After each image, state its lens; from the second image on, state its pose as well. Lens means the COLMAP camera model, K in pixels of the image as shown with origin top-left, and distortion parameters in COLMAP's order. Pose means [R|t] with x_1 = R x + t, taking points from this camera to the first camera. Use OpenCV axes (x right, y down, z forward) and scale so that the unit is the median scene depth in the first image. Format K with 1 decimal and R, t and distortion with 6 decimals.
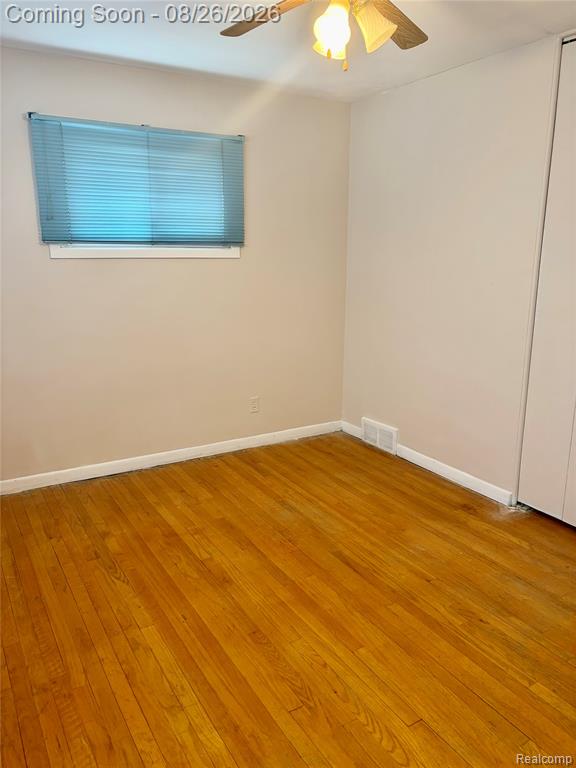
lens RADIAL K [[577.2, 0, 287.2], [0, 577.2, 383.4], [0, 0, 1]] dist [0.016238, -0.005336]
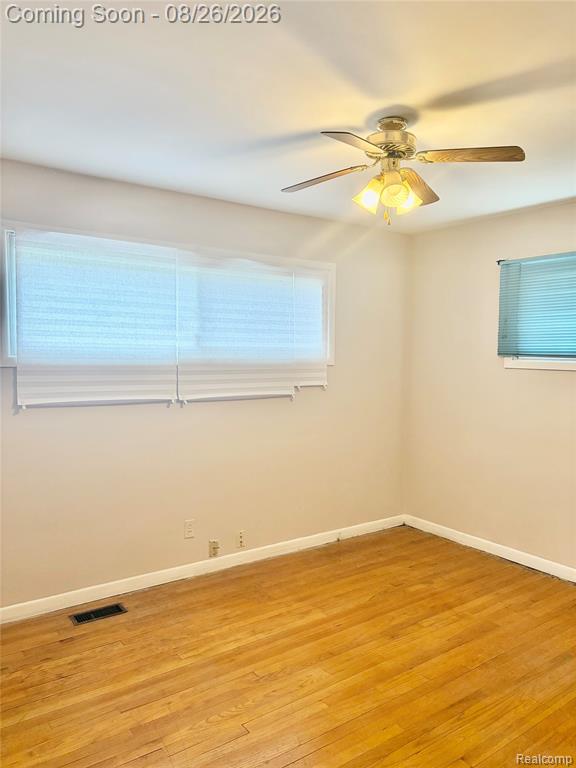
lens RADIAL K [[577.2, 0, 288.8], [0, 577.2, 383.0], [0, 0, 1]] dist [0.016238, -0.005336]
pose [[0.098314, 0.058104, -0.993458, 0.901574], [-0.240850, 0.970005, 0.032898, -0.130076], [0.965570, 0.236040, 0.109359, 0.484865]]
